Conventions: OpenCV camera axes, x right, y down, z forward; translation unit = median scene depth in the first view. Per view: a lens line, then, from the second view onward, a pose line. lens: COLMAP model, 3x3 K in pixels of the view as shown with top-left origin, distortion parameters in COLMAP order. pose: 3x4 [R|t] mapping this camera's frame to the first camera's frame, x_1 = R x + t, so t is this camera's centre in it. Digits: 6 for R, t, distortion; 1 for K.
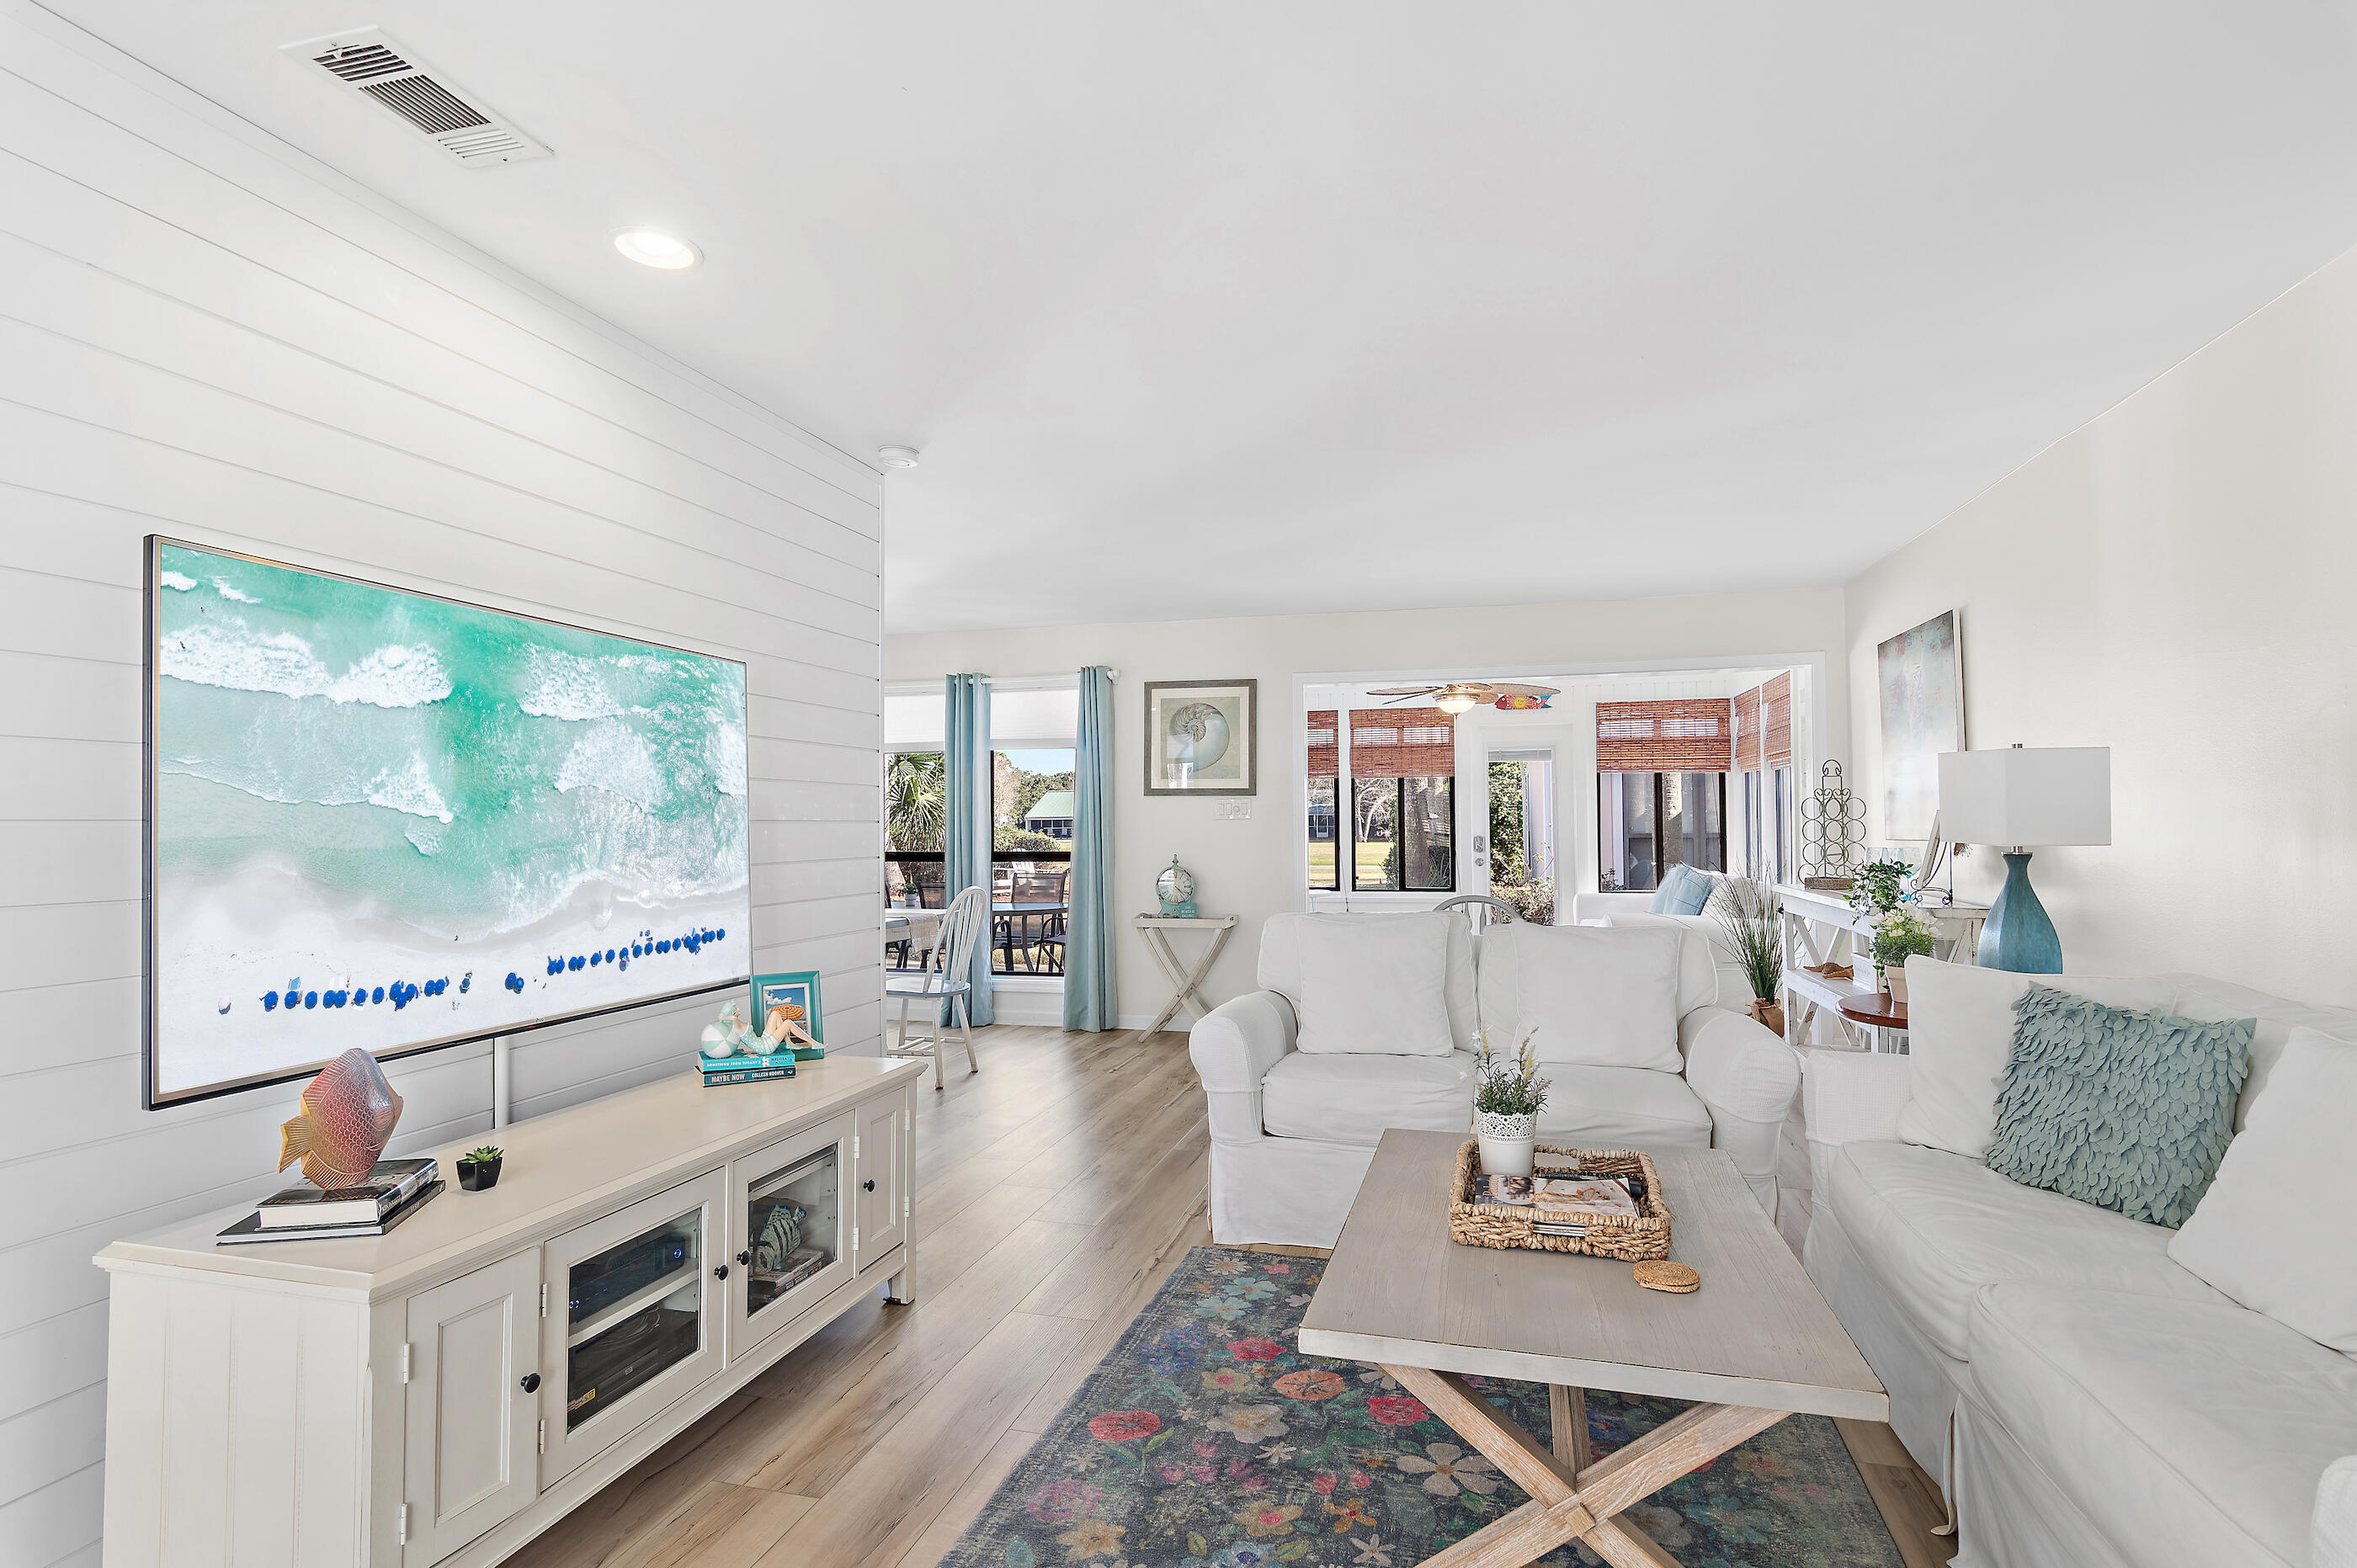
lens RADIAL K [[1165.5, 0, 1178.5], [0, 1165.5, 784.0], [0, 0, 1]] dist [0.000718, 0.000232]
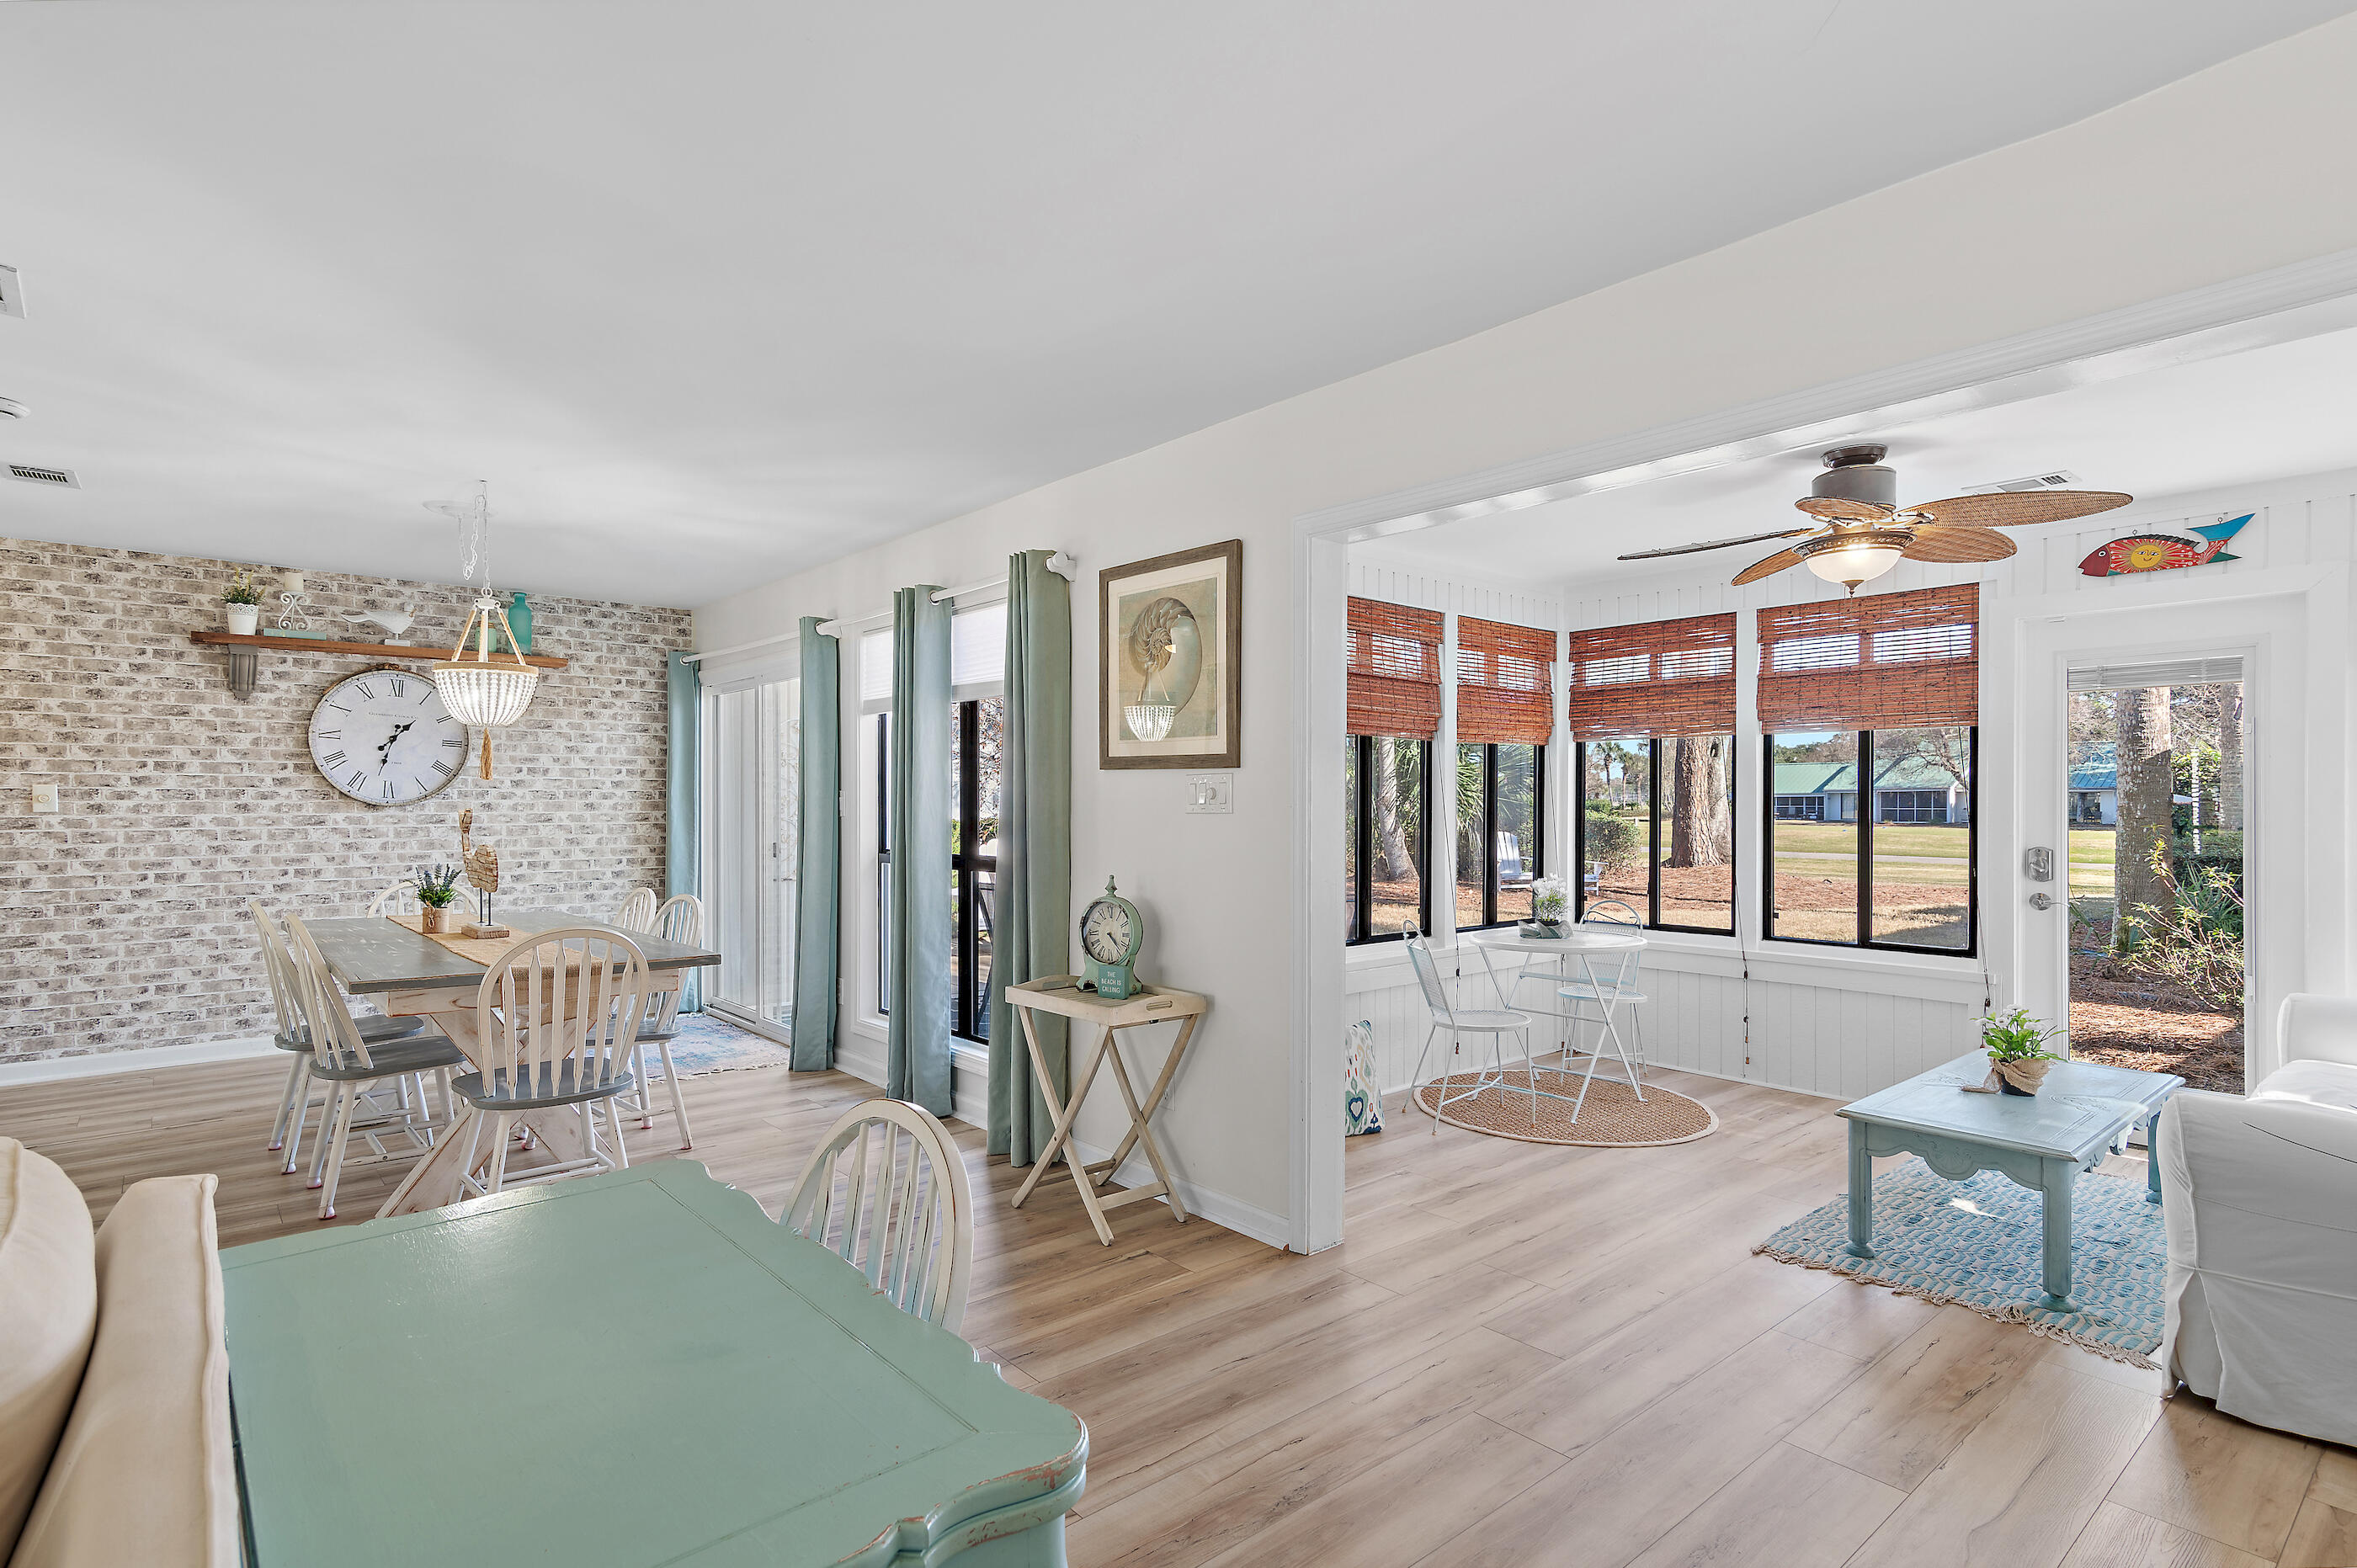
lens RADIAL K [[1165.5, 0, 1178.5], [0, 1165.5, 784.0], [0, 0, 1]] dist [0.000718, 0.000232]
pose [[0.818149, 0.000148, -0.575006, 0.331277], [0.013094, 0.999736, 0.018887, 0.006814], [0.574856, -0.022981, 0.817931, 0.553594]]
